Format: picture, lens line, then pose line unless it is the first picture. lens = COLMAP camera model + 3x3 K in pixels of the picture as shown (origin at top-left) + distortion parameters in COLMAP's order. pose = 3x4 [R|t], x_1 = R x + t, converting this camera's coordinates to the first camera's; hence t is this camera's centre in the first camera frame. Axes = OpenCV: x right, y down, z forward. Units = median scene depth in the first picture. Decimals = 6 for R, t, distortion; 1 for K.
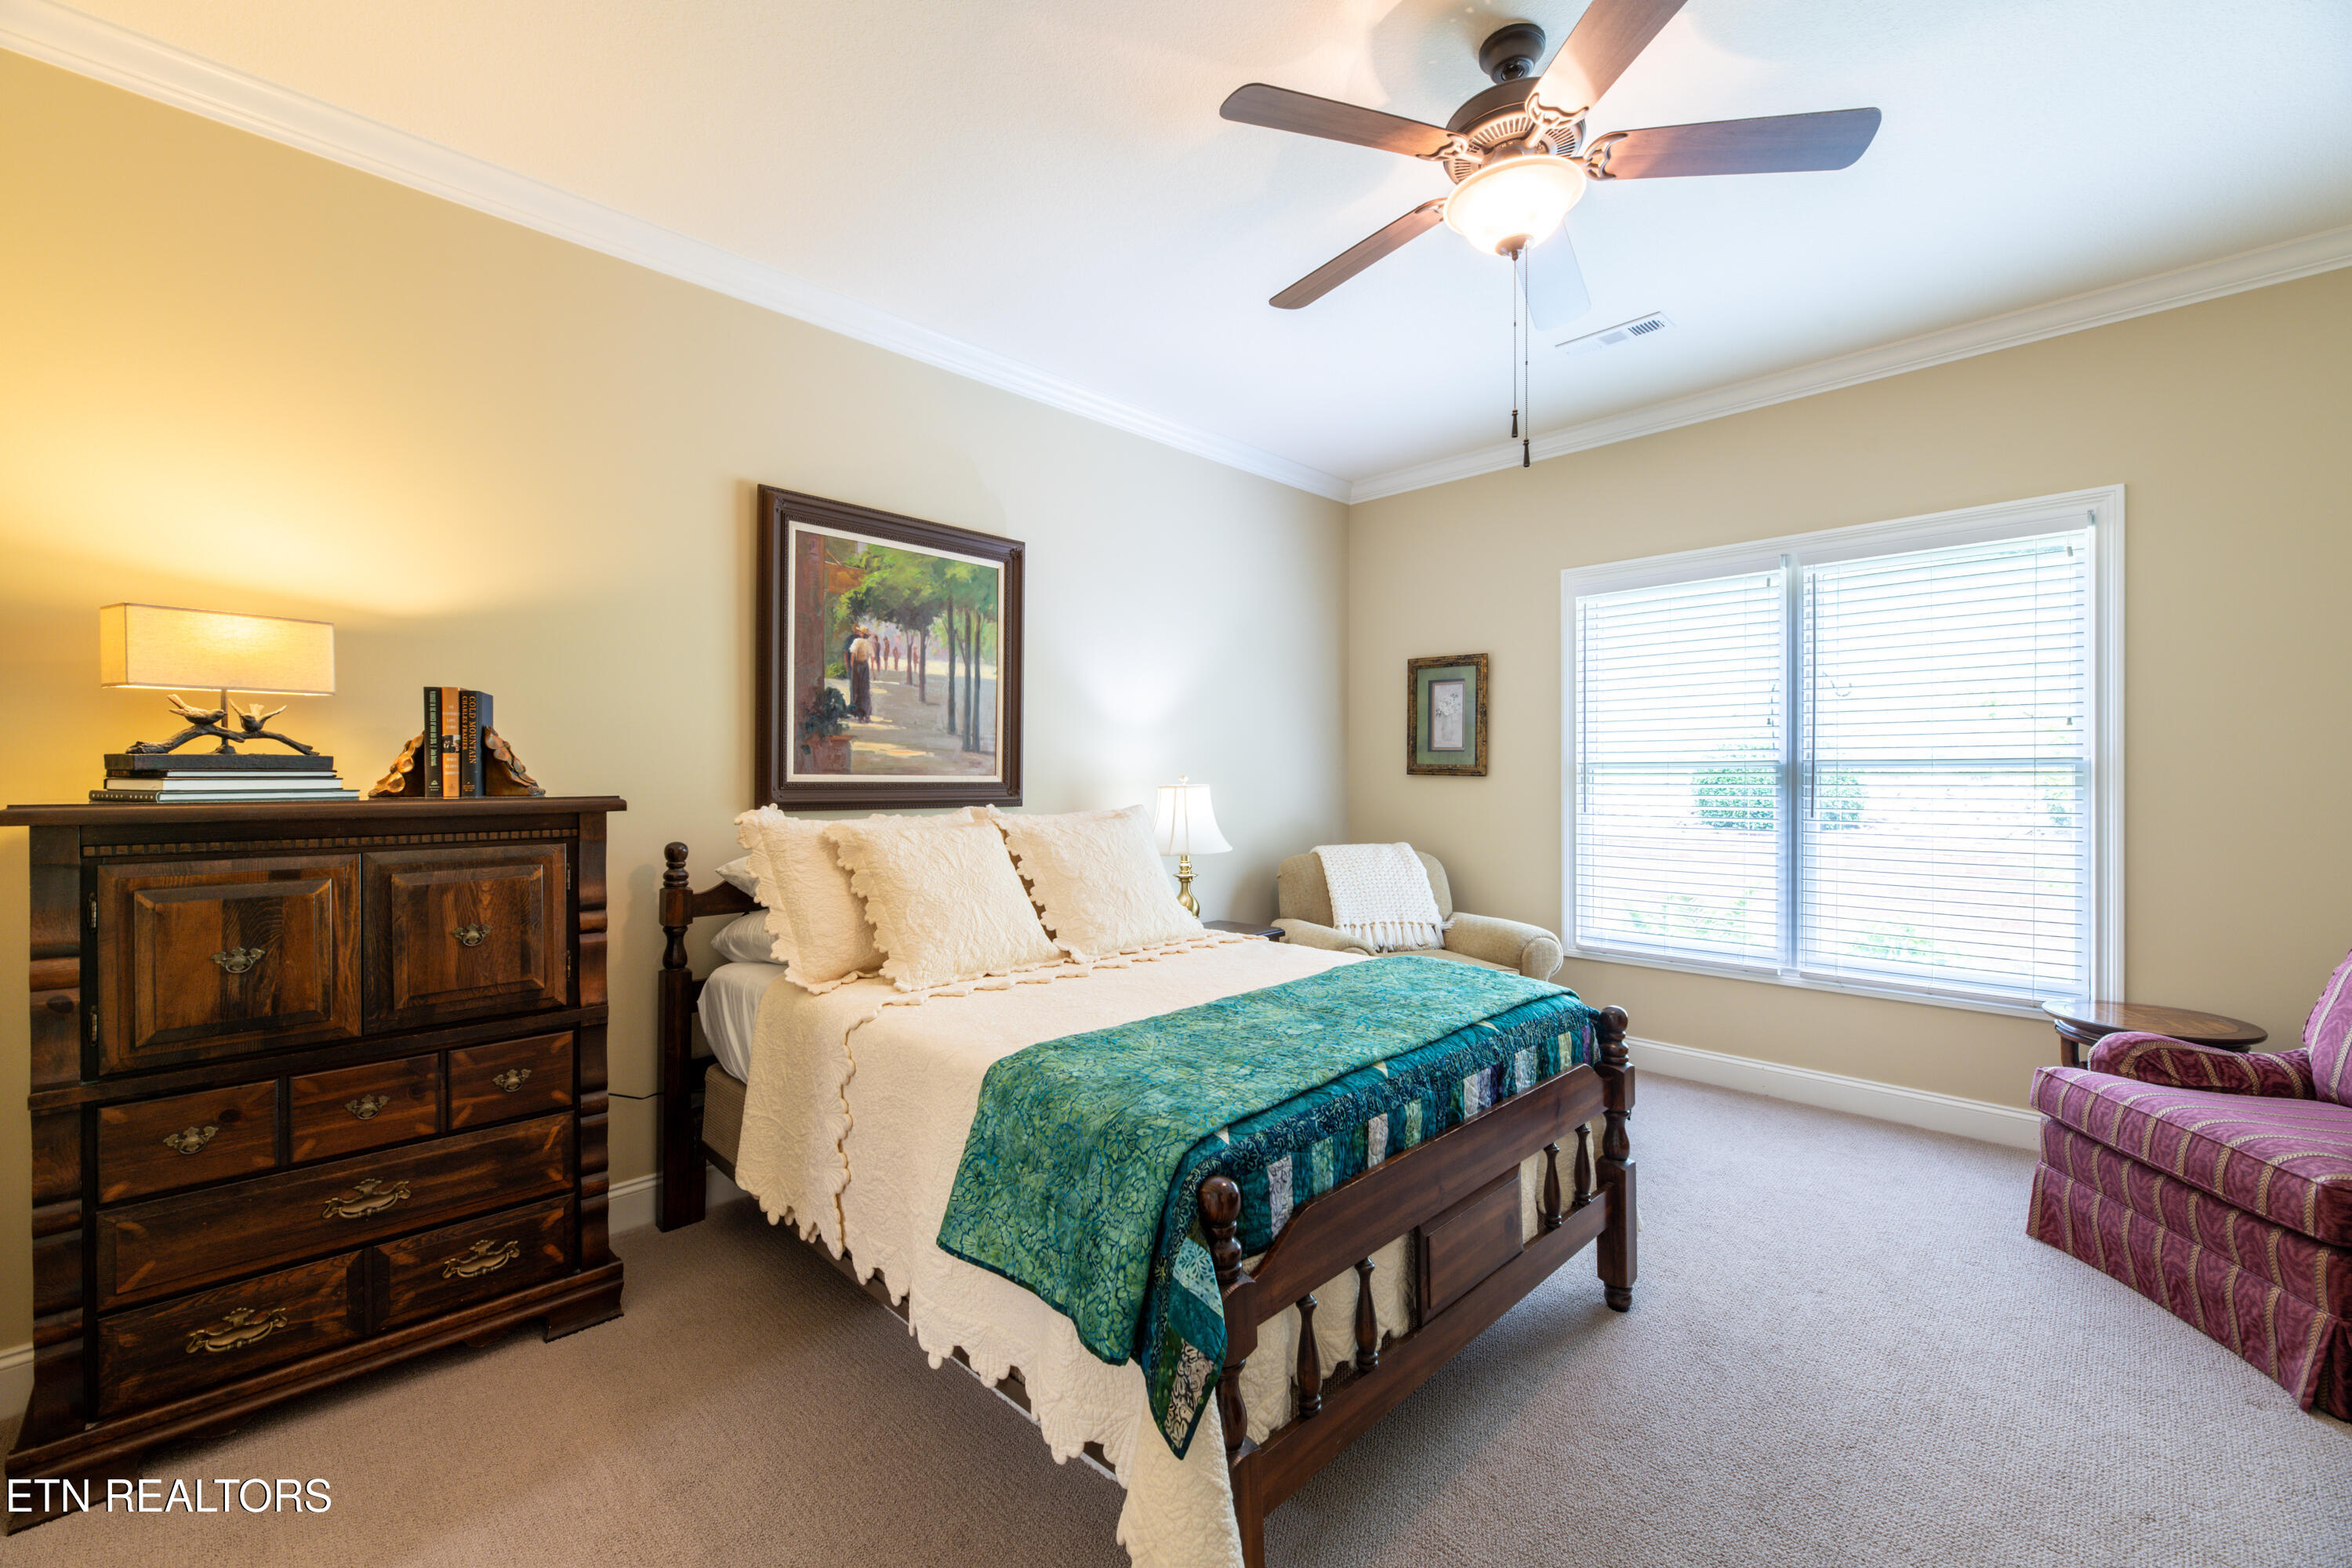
lens RADIAL K [[977.0, 0, 1171.0], [0, 977.0, 778.1], [0, 0, 1]] dist [0.000970, 0.001000]
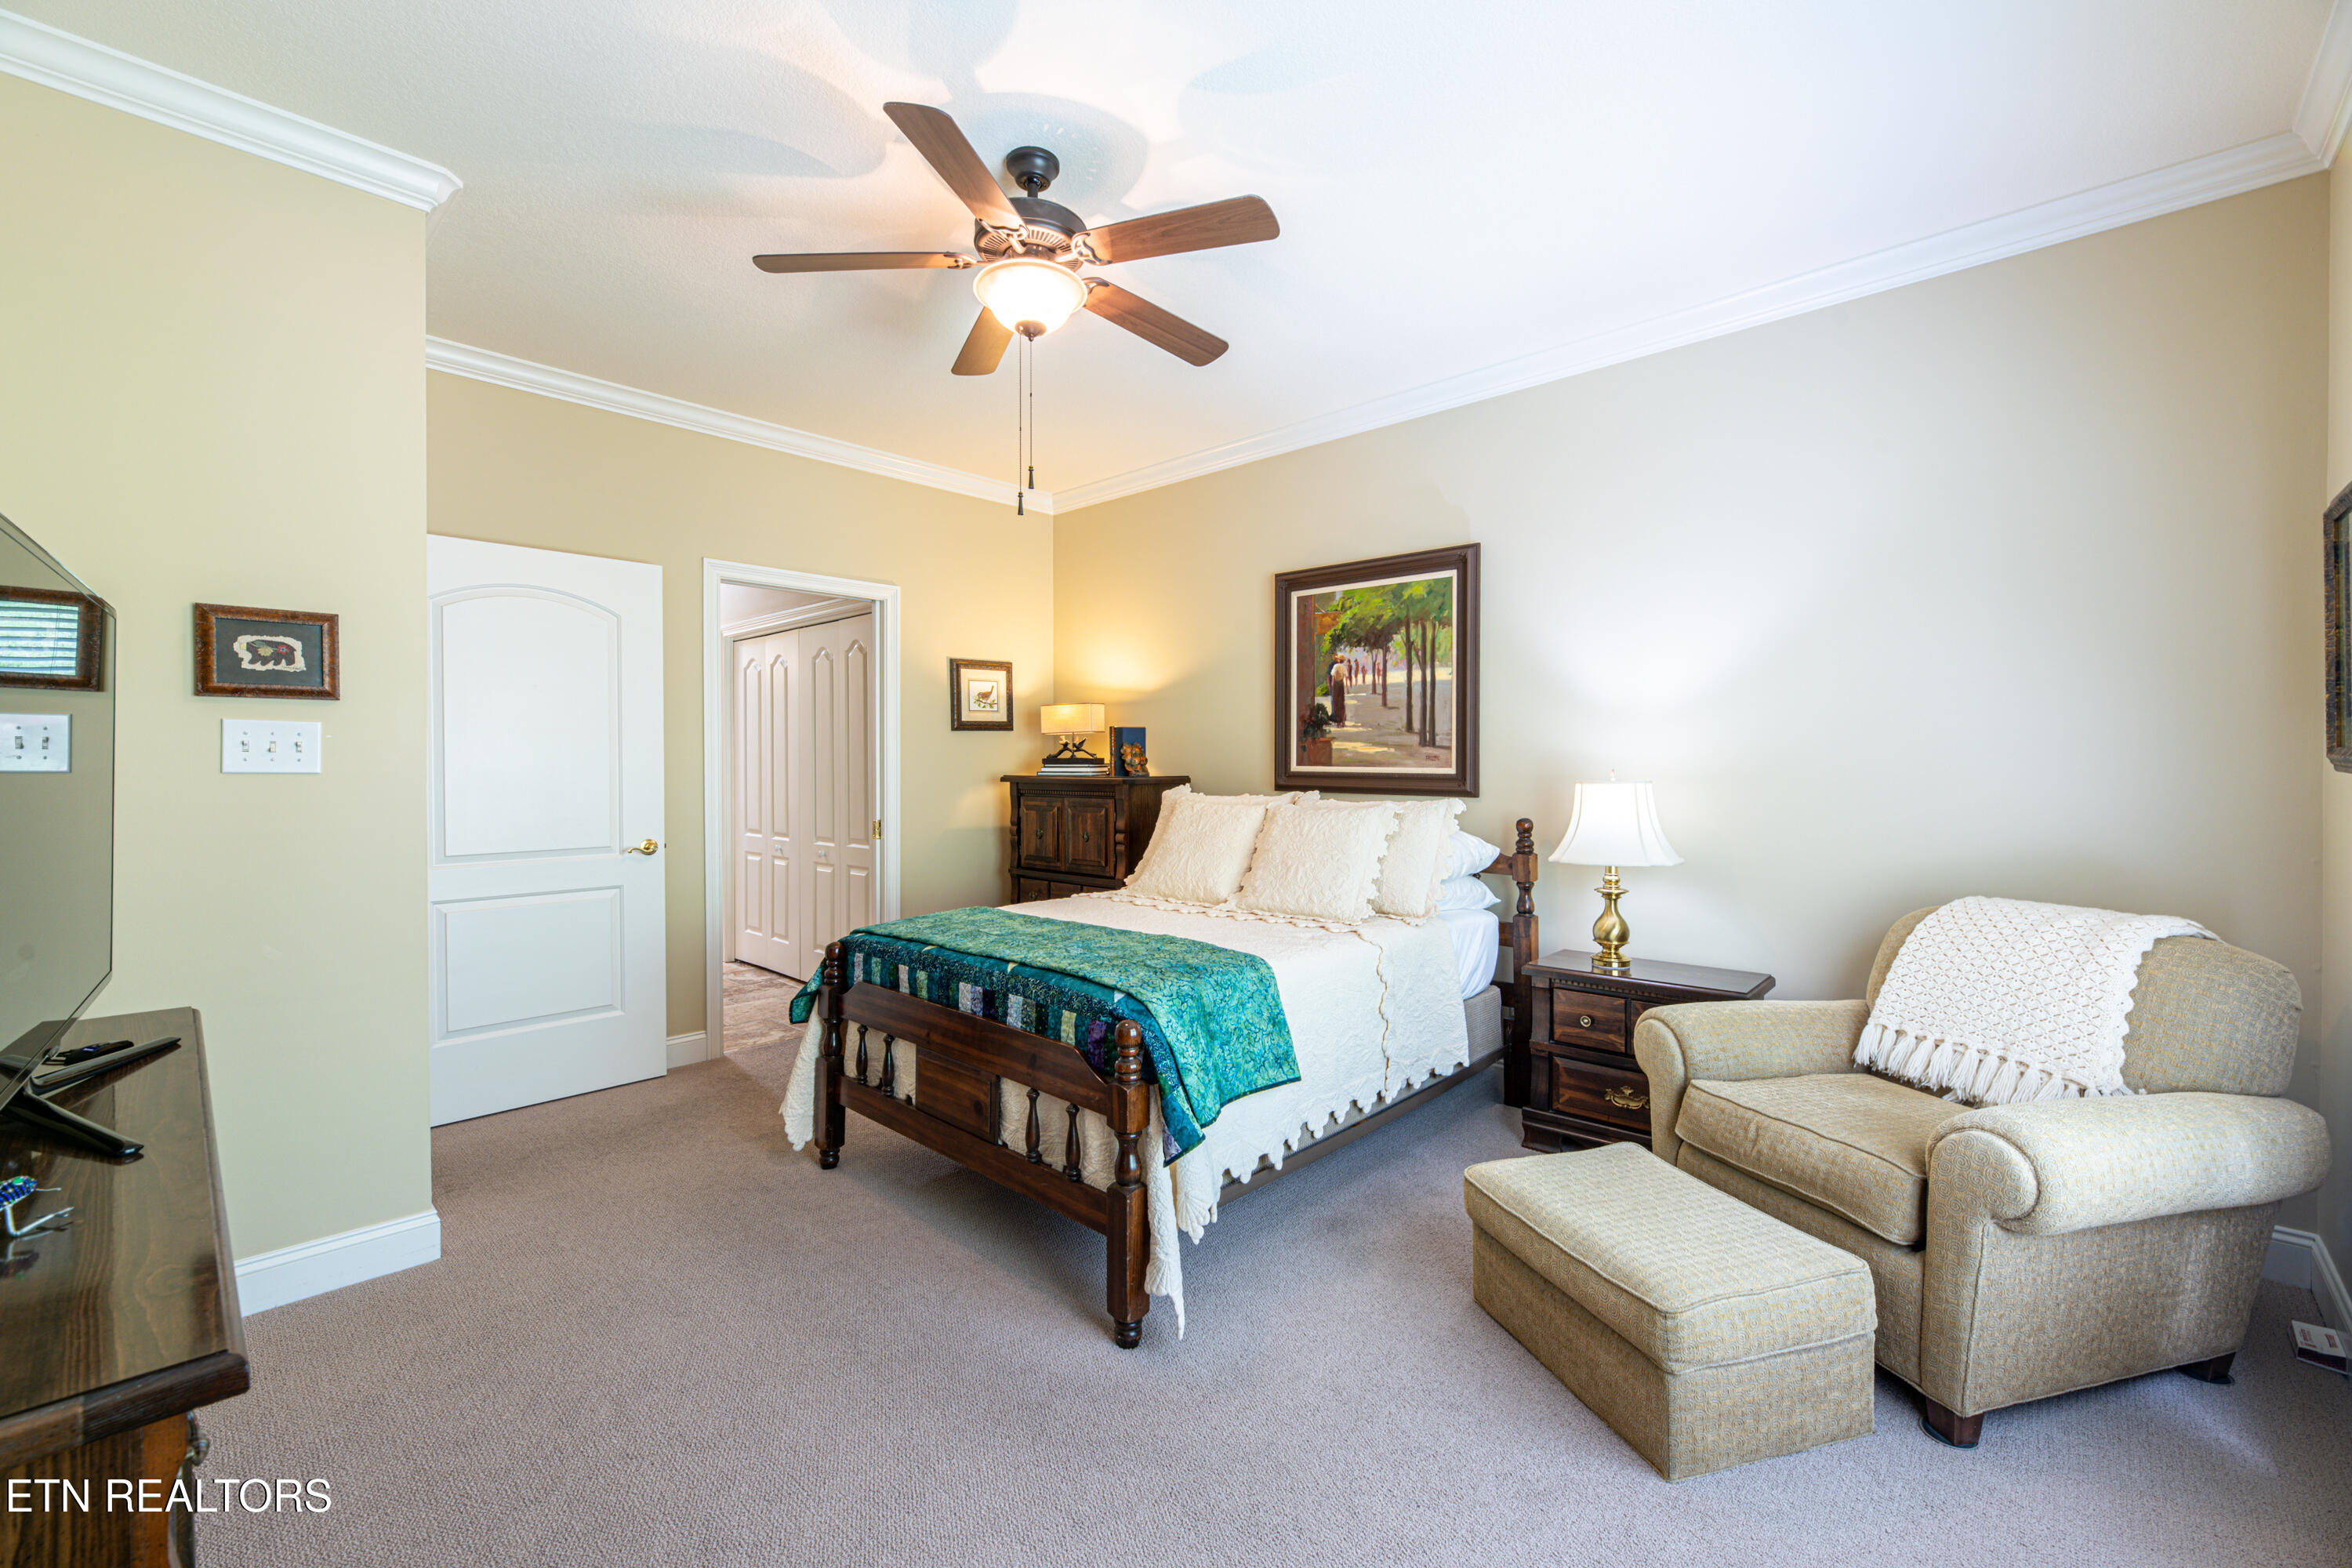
lens RADIAL K [[977.0, 0, 1163.8], [0, 977.0, 775.7], [0, 0, 1]] dist [0.000970, 0.001000]
pose [[0.011848, 0.011960, -0.999858, 0.981548], [-0.005606, 0.999914, 0.011894, -0.005547], [0.999914, 0.005464, 0.011914, 0.729876]]
